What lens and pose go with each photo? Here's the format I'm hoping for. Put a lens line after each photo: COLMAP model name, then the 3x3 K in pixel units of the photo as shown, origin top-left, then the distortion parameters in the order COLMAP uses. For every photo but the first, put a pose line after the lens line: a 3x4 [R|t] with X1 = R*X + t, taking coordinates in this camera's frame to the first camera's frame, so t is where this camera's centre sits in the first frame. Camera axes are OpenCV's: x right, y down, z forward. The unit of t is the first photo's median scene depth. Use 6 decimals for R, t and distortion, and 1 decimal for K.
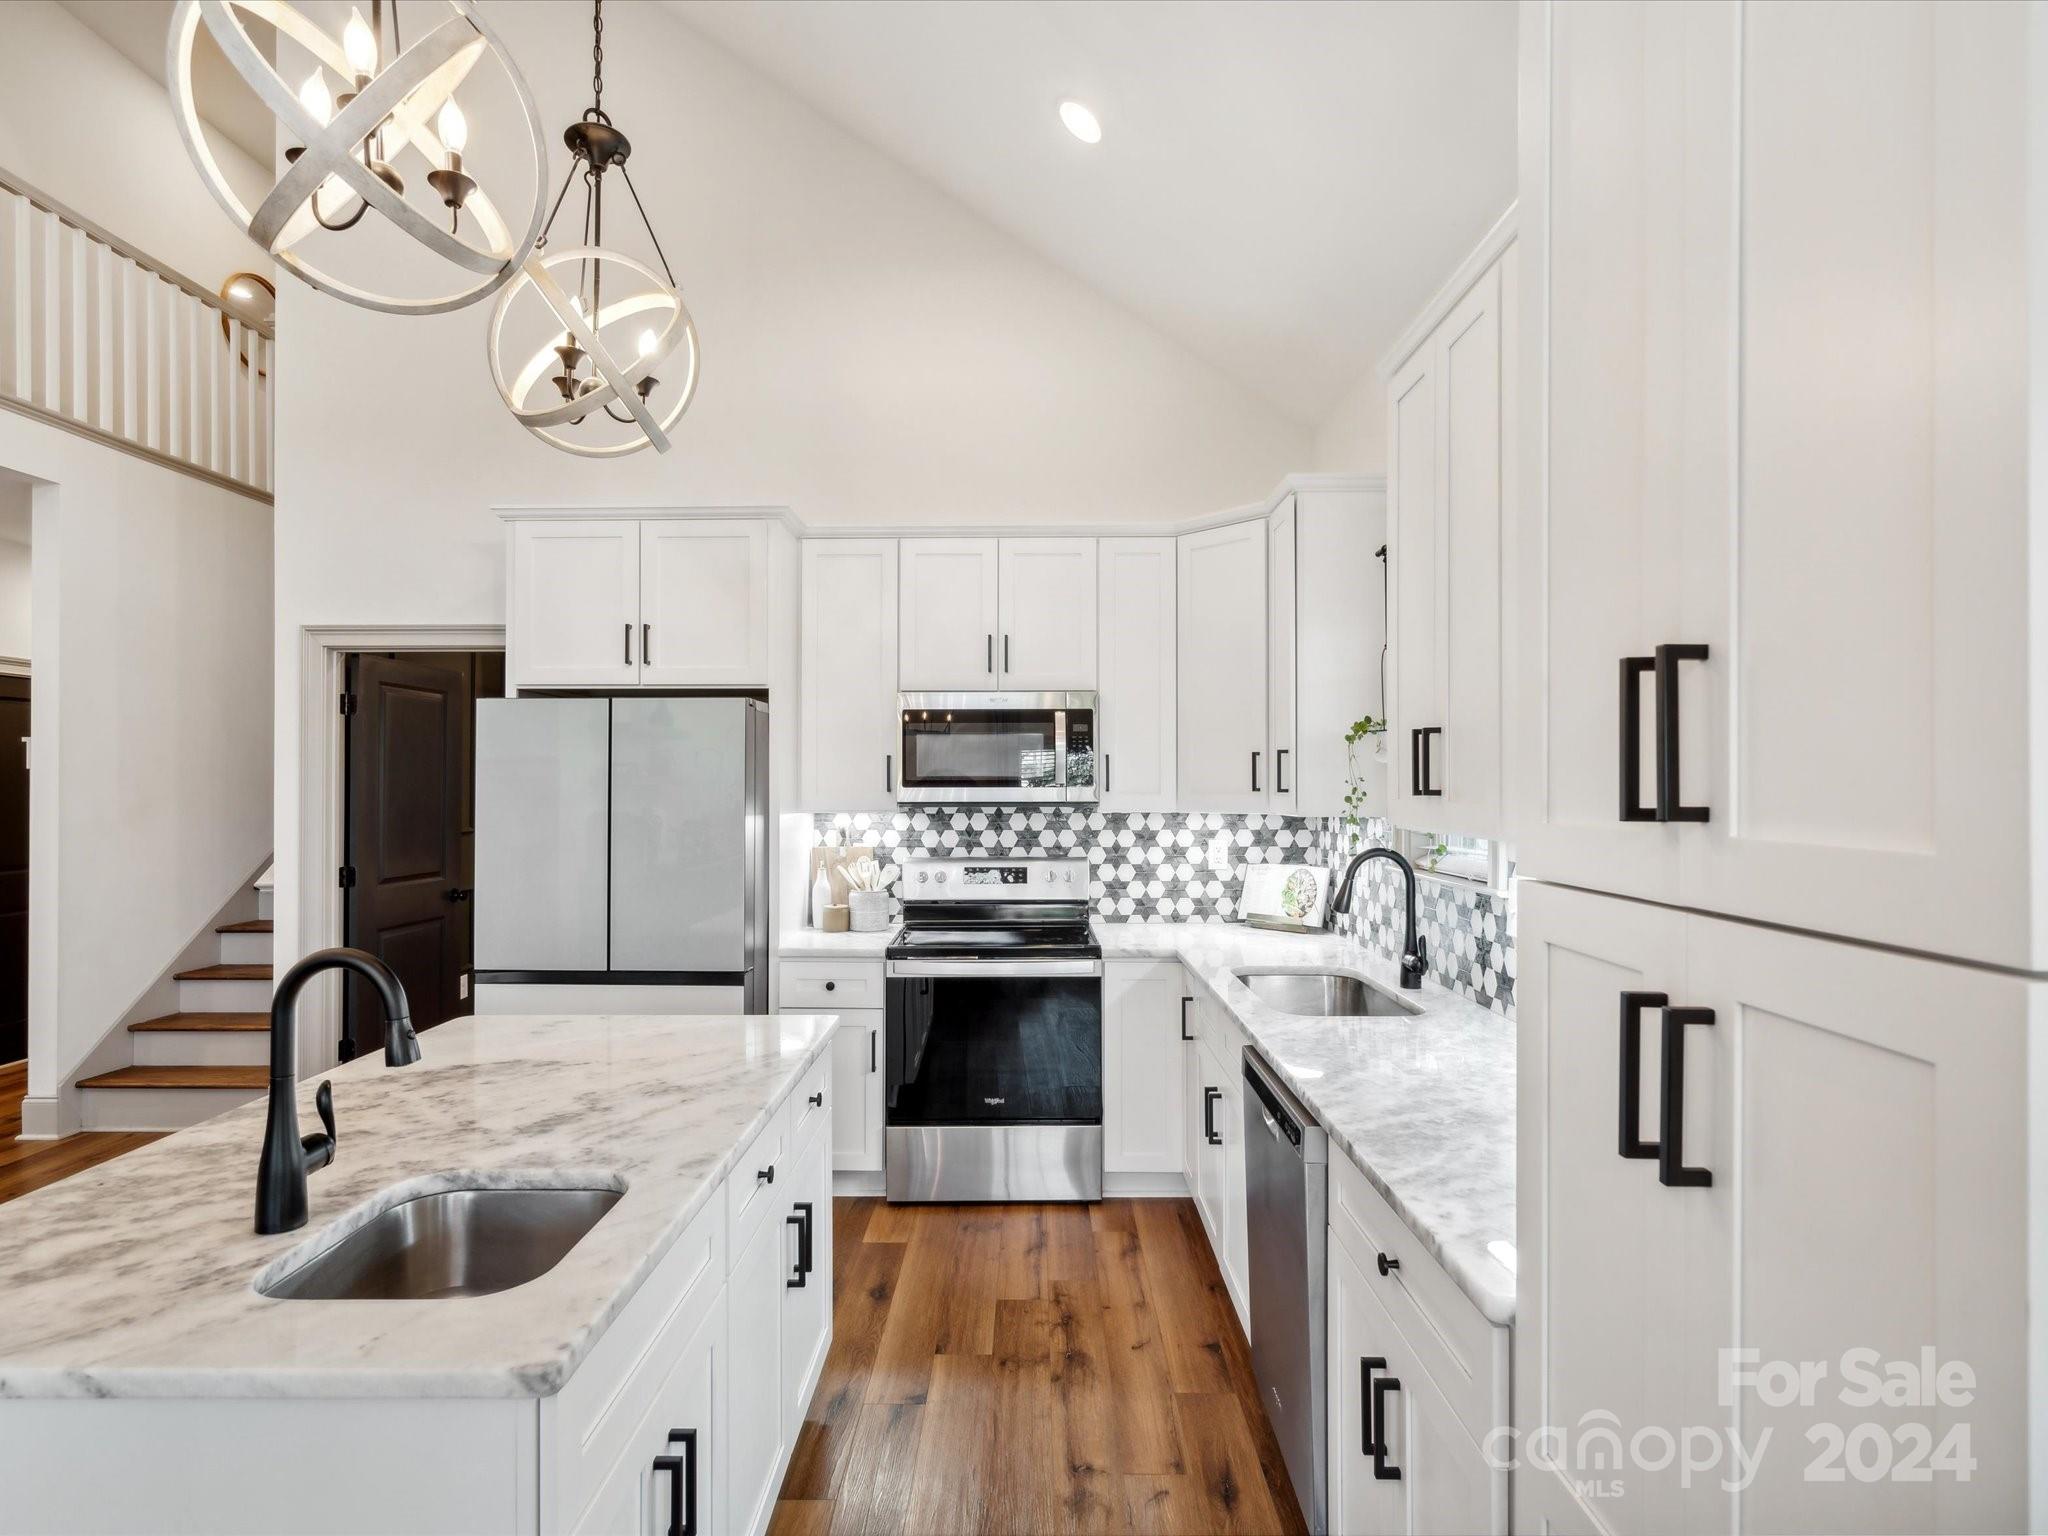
lens RADIAL K [[1037.5, 0, 1009.9], [0, 1037.5, 780.4], [0, 0, 1]] dist [-0.004226, 0.001138]
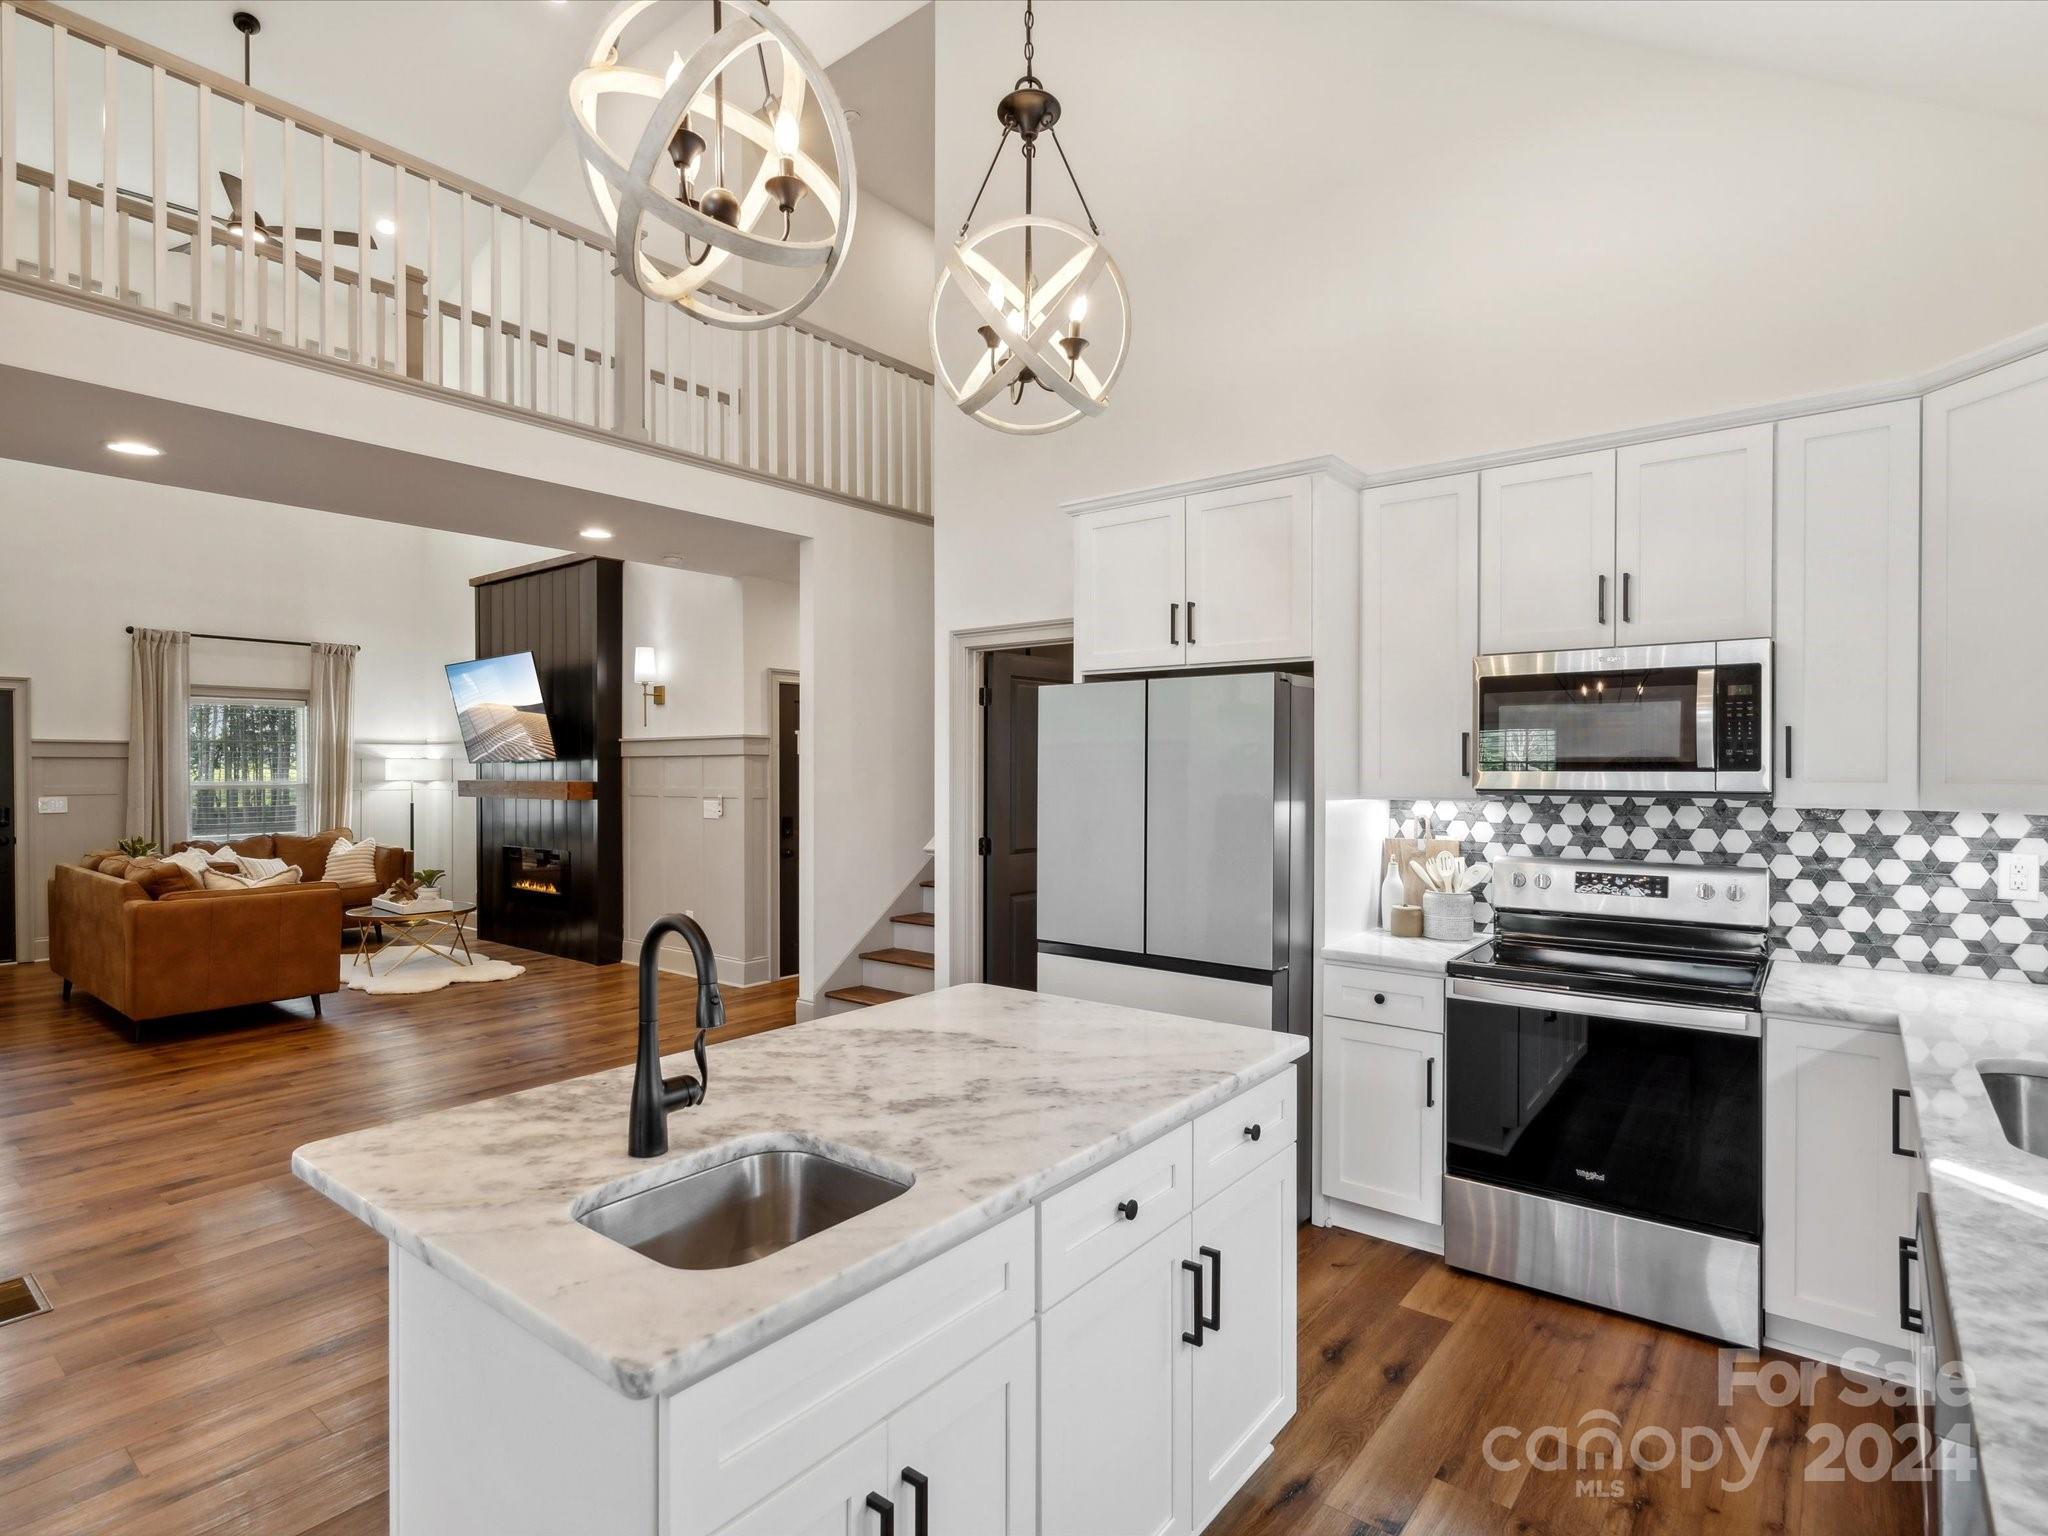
lens RADIAL K [[1040.0, 0, 1024.8], [0, 1040.0, 772.0], [0, 0, 1]] dist [-0.001931, 0.000181]
pose [[0.795057, 0.005082, -0.606513, 0.108419], [-0.000109, 0.999966, 0.008236, 0.000814], [0.606534, -0.006482, 0.795031, 0.116378]]
